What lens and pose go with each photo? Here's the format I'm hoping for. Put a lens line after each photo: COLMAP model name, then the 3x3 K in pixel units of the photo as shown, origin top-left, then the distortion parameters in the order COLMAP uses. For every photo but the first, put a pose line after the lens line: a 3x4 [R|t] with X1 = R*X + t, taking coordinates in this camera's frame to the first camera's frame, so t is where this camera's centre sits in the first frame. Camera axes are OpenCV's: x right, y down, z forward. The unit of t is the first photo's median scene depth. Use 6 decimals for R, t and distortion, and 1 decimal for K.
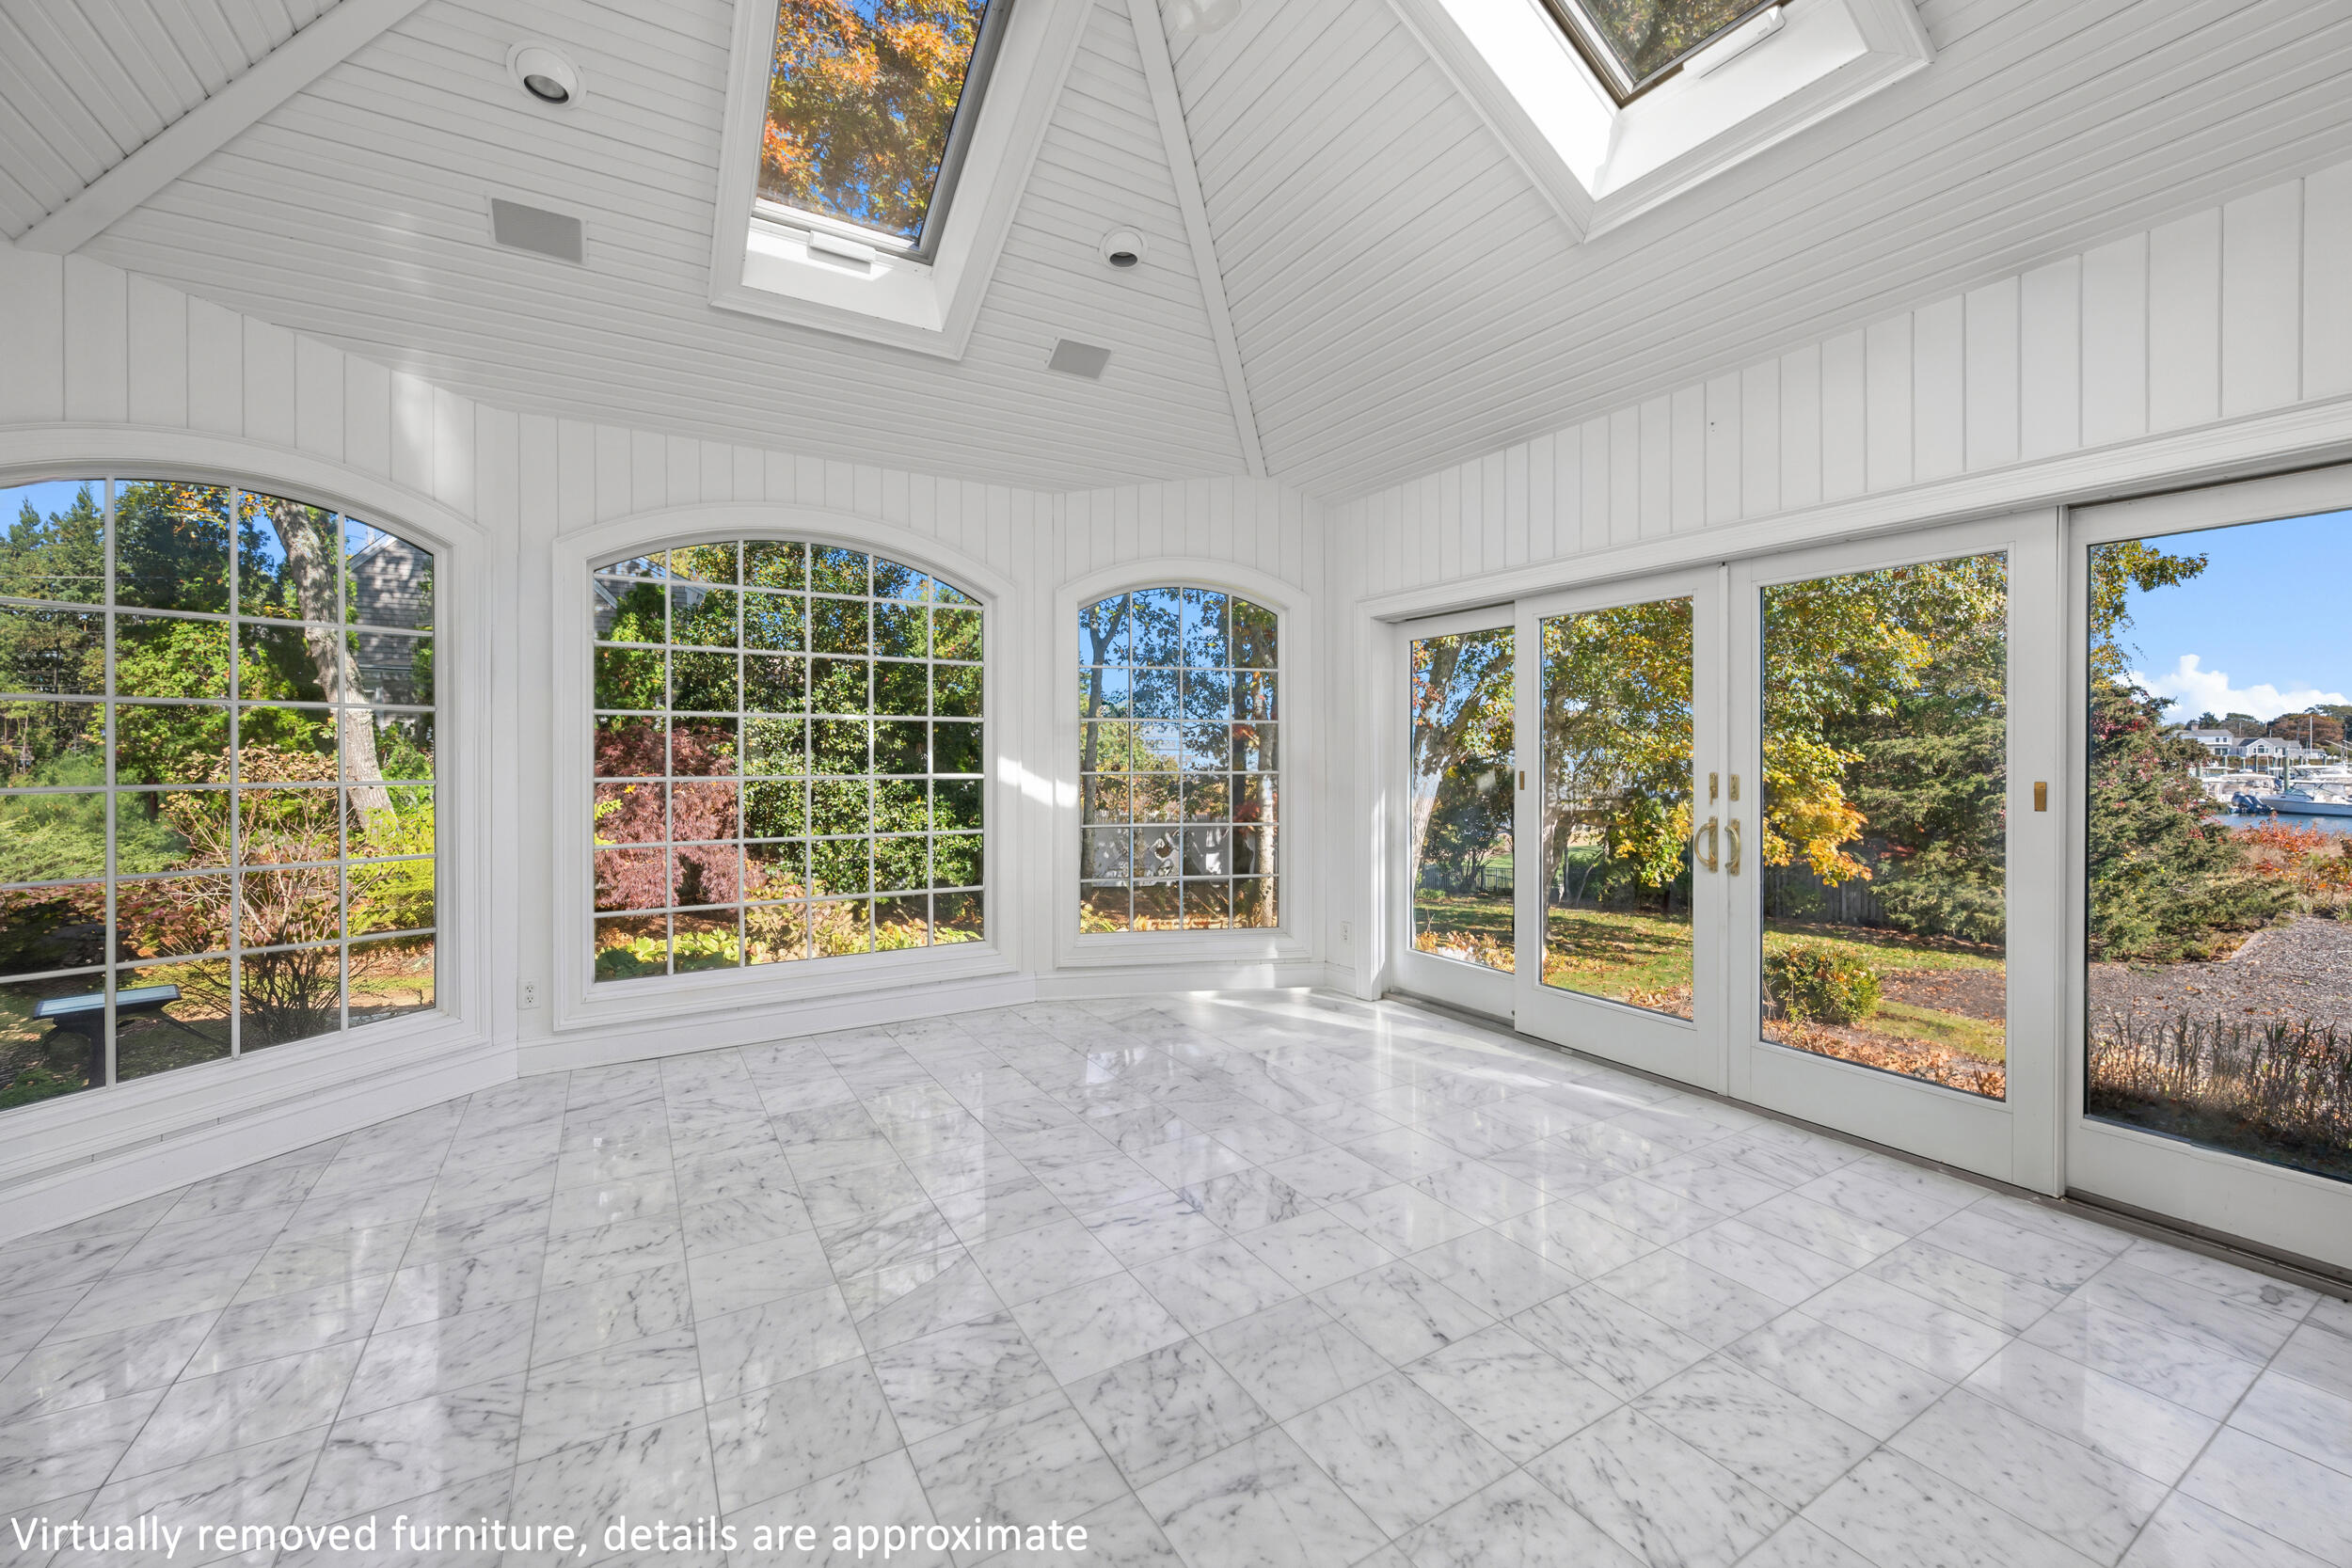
lens RADIAL K [[938.6, 0, 1179.0], [0, 938.6, 755.6], [0, 0, 1]] dist [-0.001371, -0.000065]
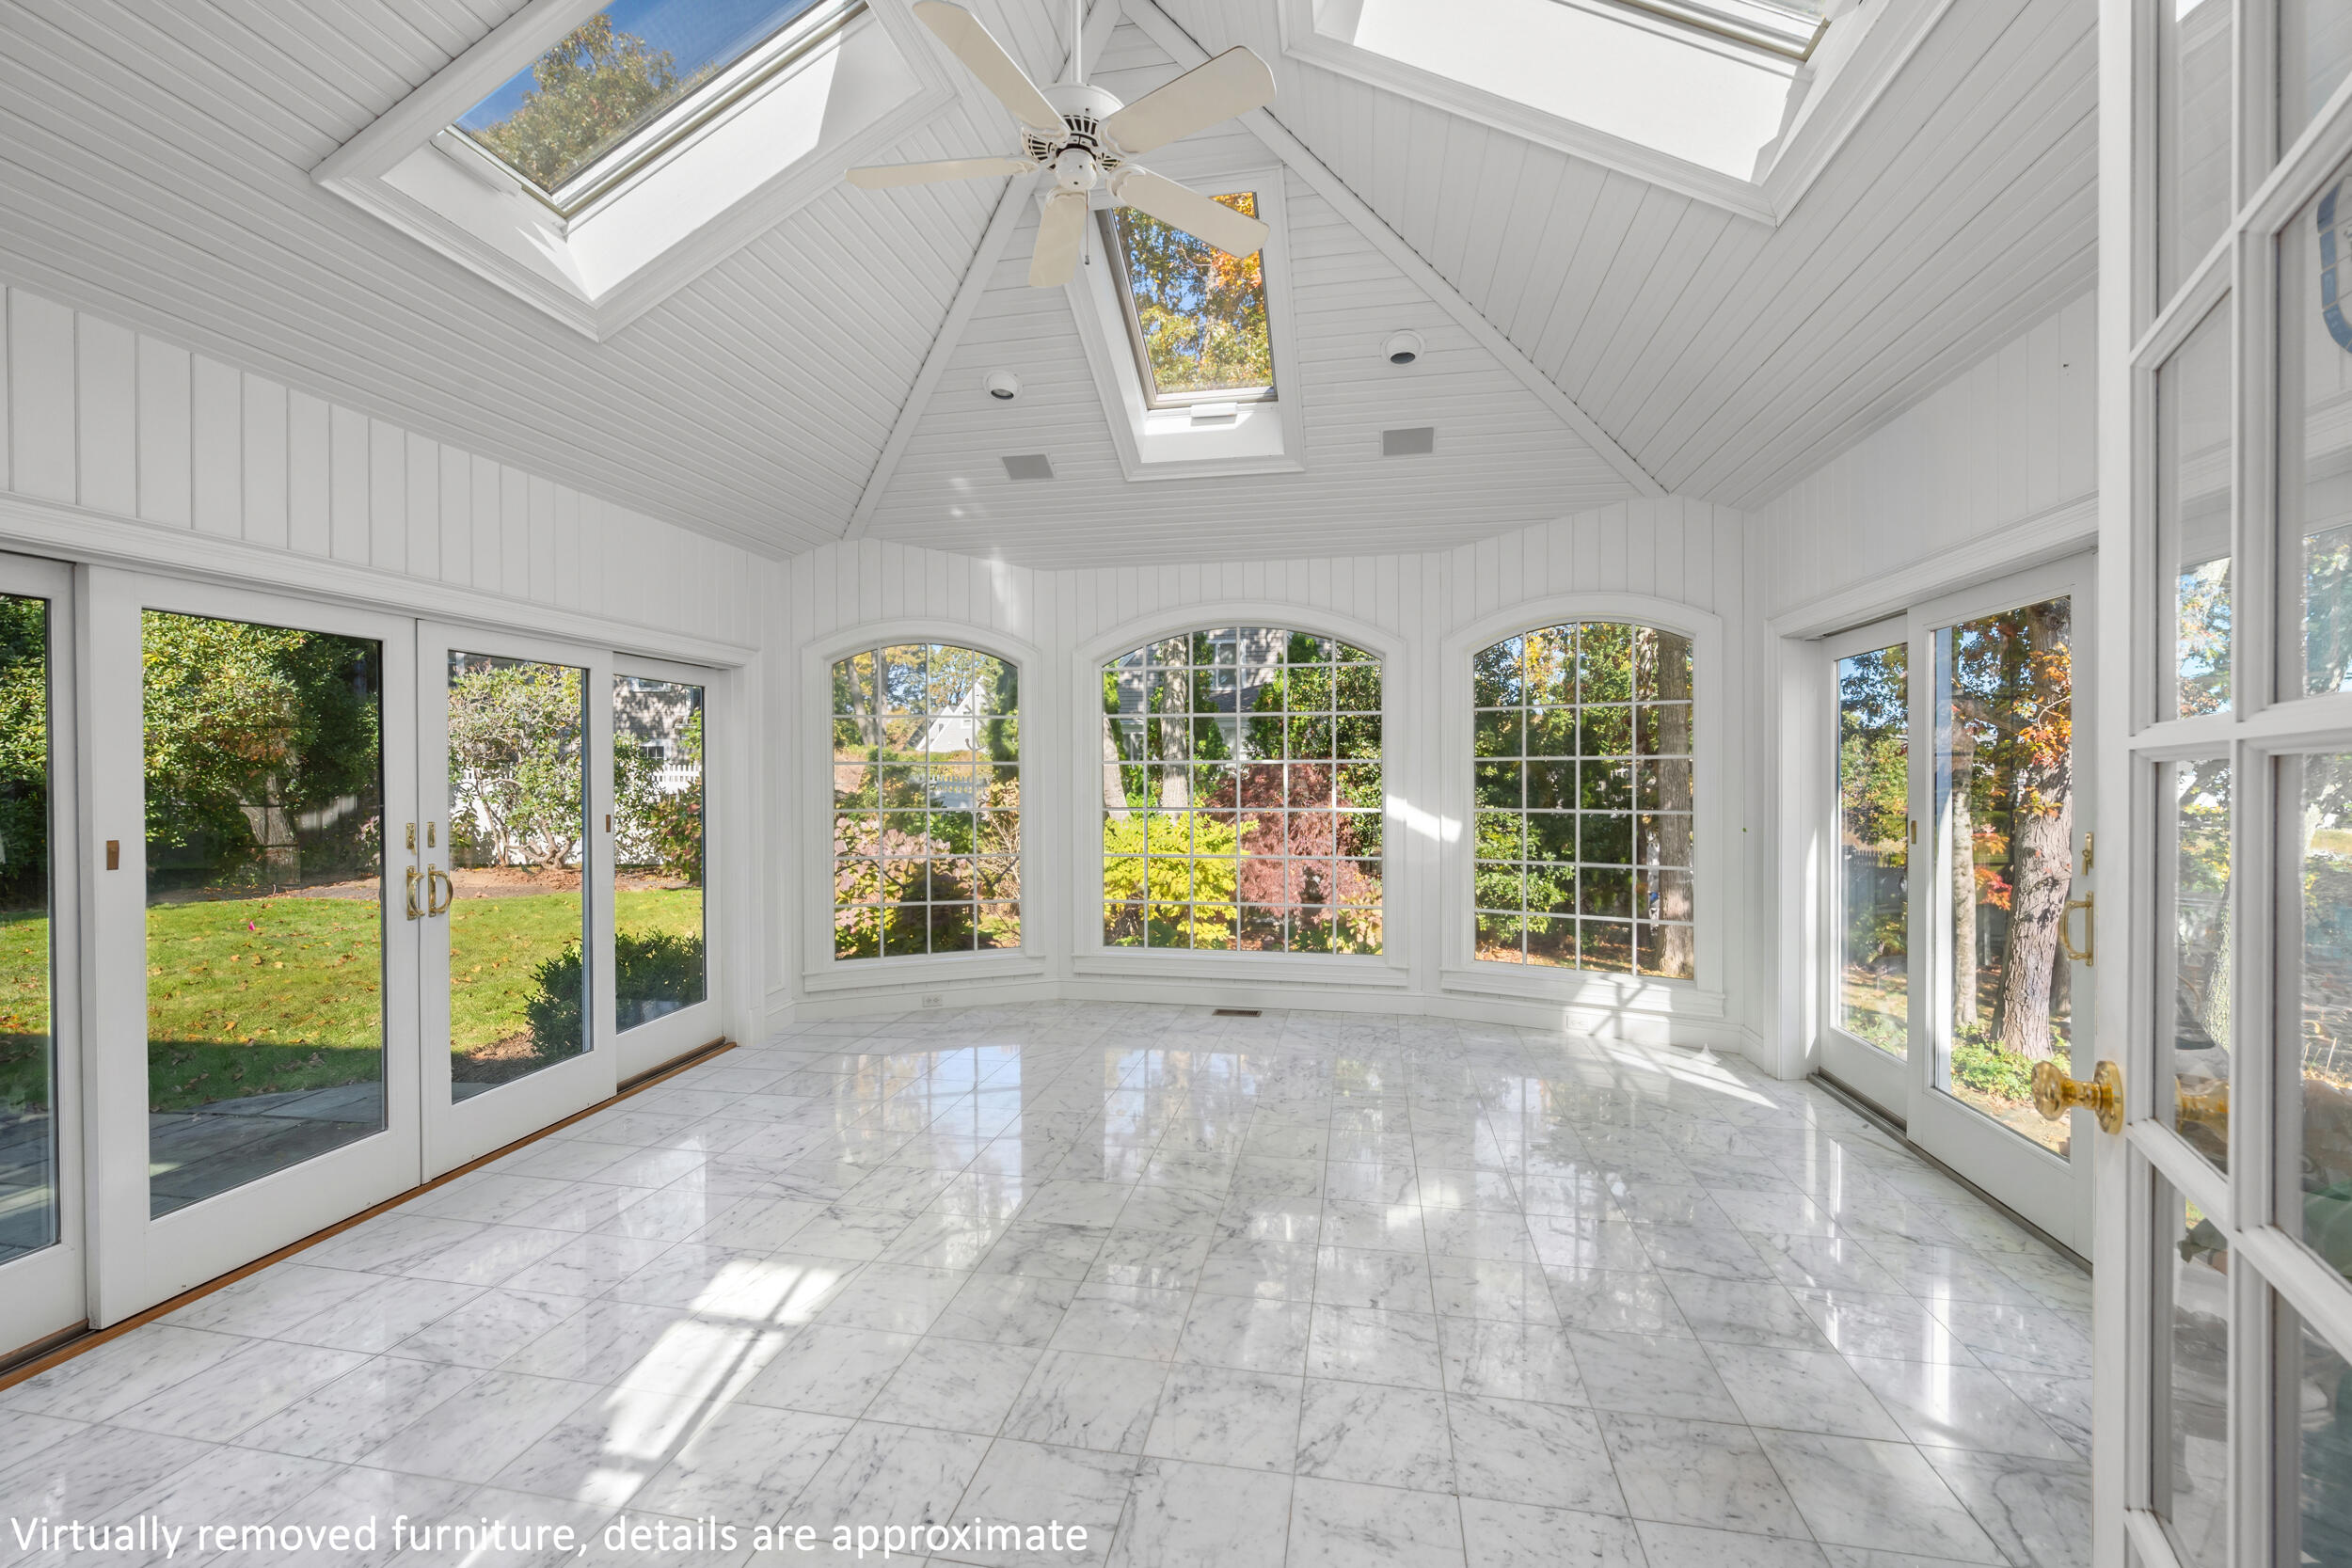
lens RADIAL K [[948.0, 0, 1176.0], [0, 948.0, 784.0], [0, 0, 1]] dist [0.000229, 0.000020]
pose [[0.746931, 0.002929, -0.664895, 0.427238], [0.003713, 0.999956, 0.008577, -0.024652], [0.664891, -0.008875, 0.746888, -0.029801]]
